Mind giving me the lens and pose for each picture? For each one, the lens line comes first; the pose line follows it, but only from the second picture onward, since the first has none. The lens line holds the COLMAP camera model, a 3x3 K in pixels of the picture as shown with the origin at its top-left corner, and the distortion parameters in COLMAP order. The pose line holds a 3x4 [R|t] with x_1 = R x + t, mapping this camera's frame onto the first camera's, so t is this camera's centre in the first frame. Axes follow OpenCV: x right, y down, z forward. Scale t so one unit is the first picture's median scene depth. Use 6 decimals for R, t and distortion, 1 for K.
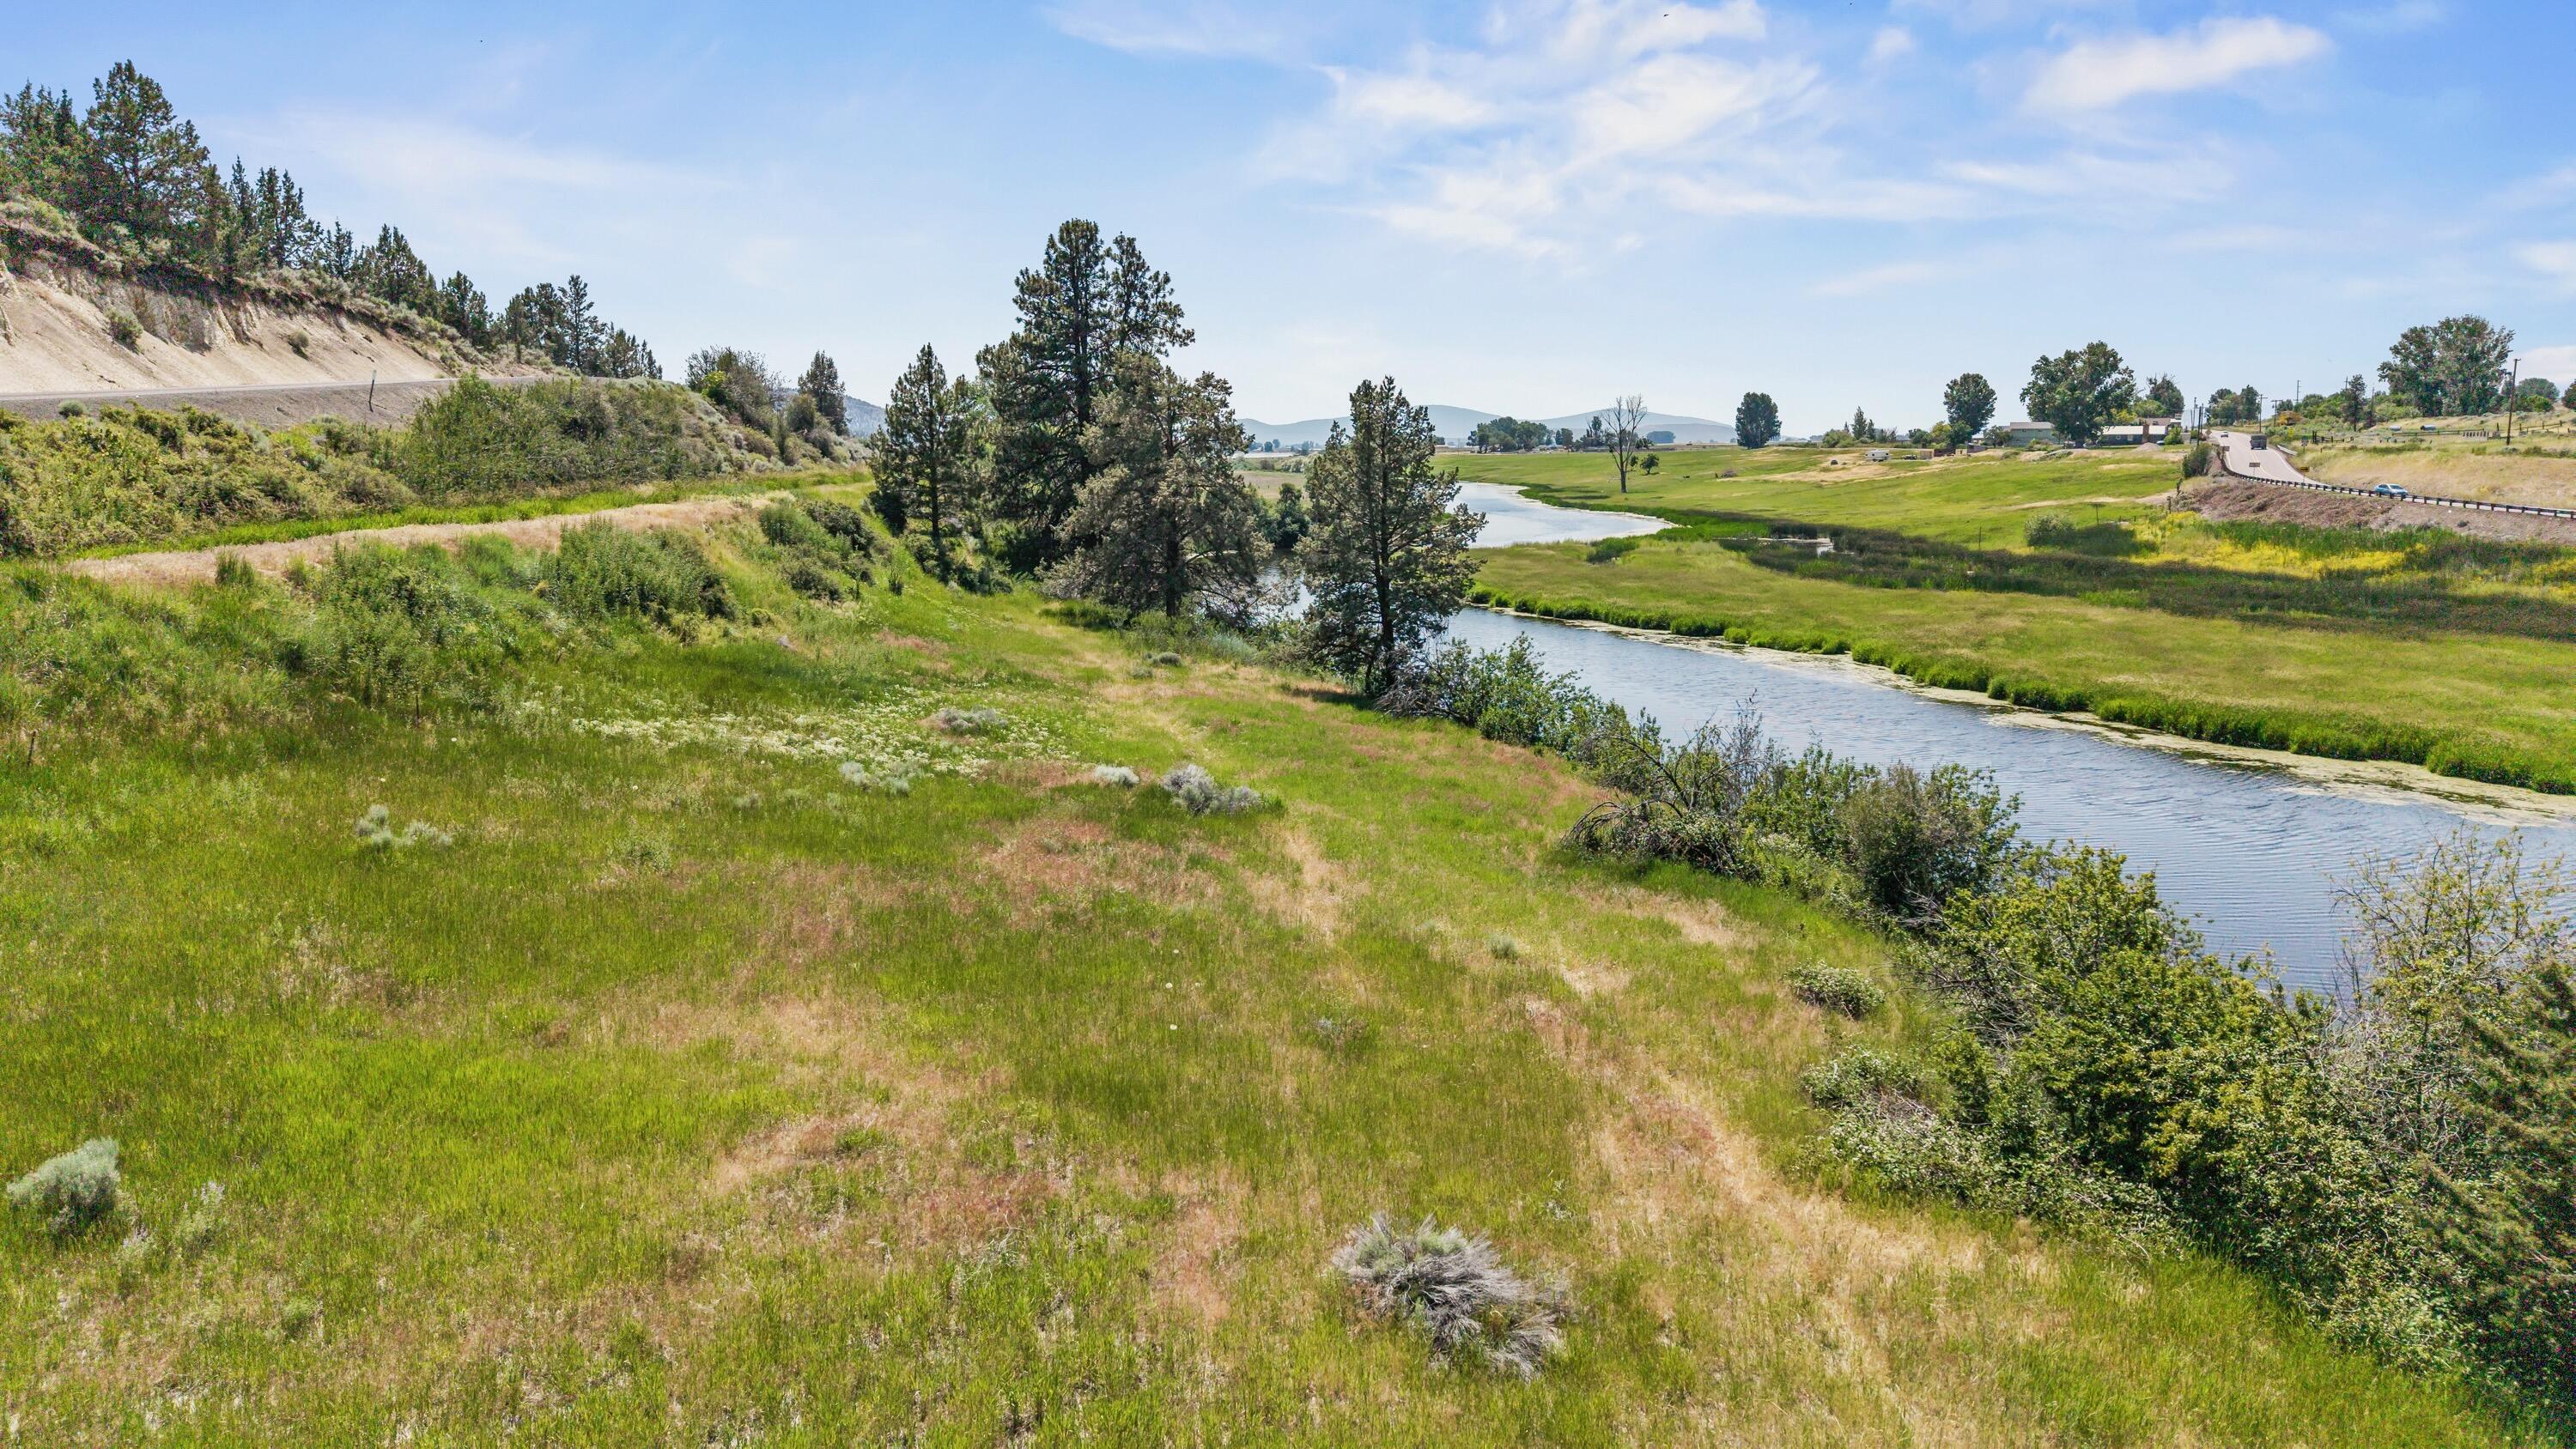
lens RADIAL K [[1715.5, 0, 1289.6], [0, 1715.5, 742.0], [0, 0, 1]] dist [0.034149, -0.034205]
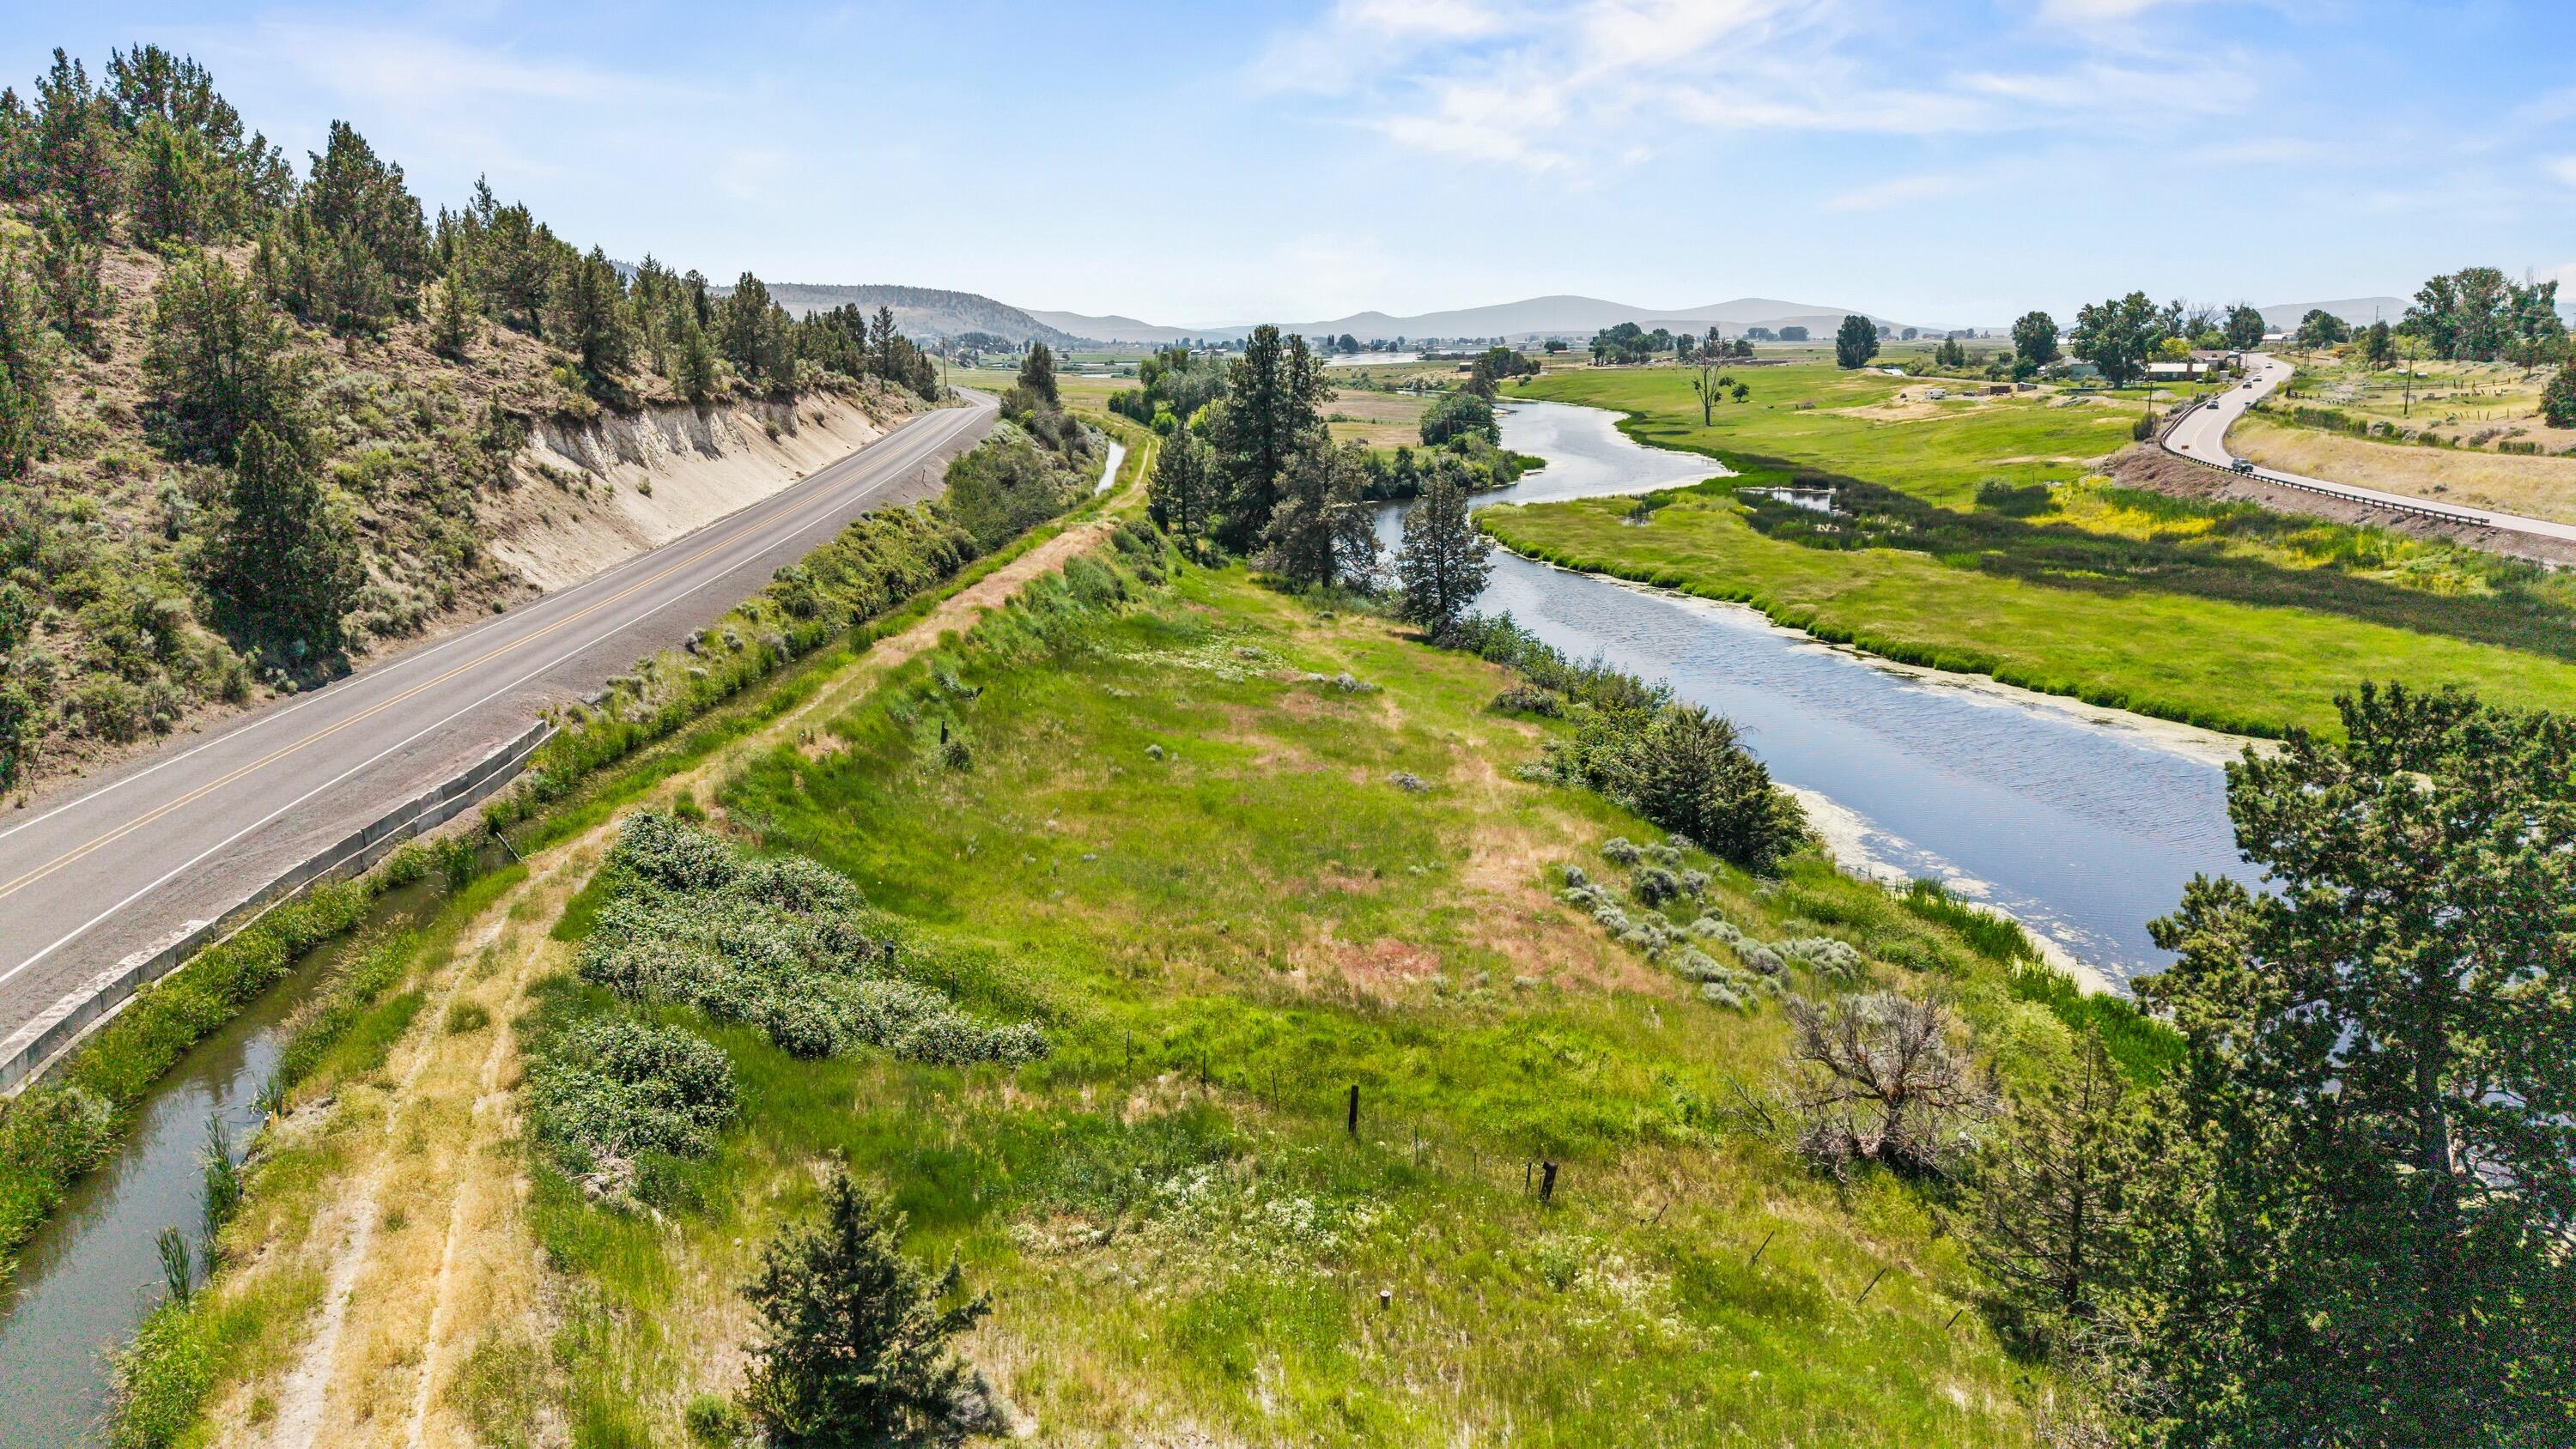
lens RADIAL K [[1713.1, 0, 1292.5], [0, 1713.1, 731.8], [0, 0, 1]] dist [0.060440, -0.075019]
pose [[0.997597, 0.011948, -0.068245, 0.013907], [-0.008282, 0.998520, 0.053751, -0.013838], [0.068786, -0.053056, 0.996220, -0.596546]]
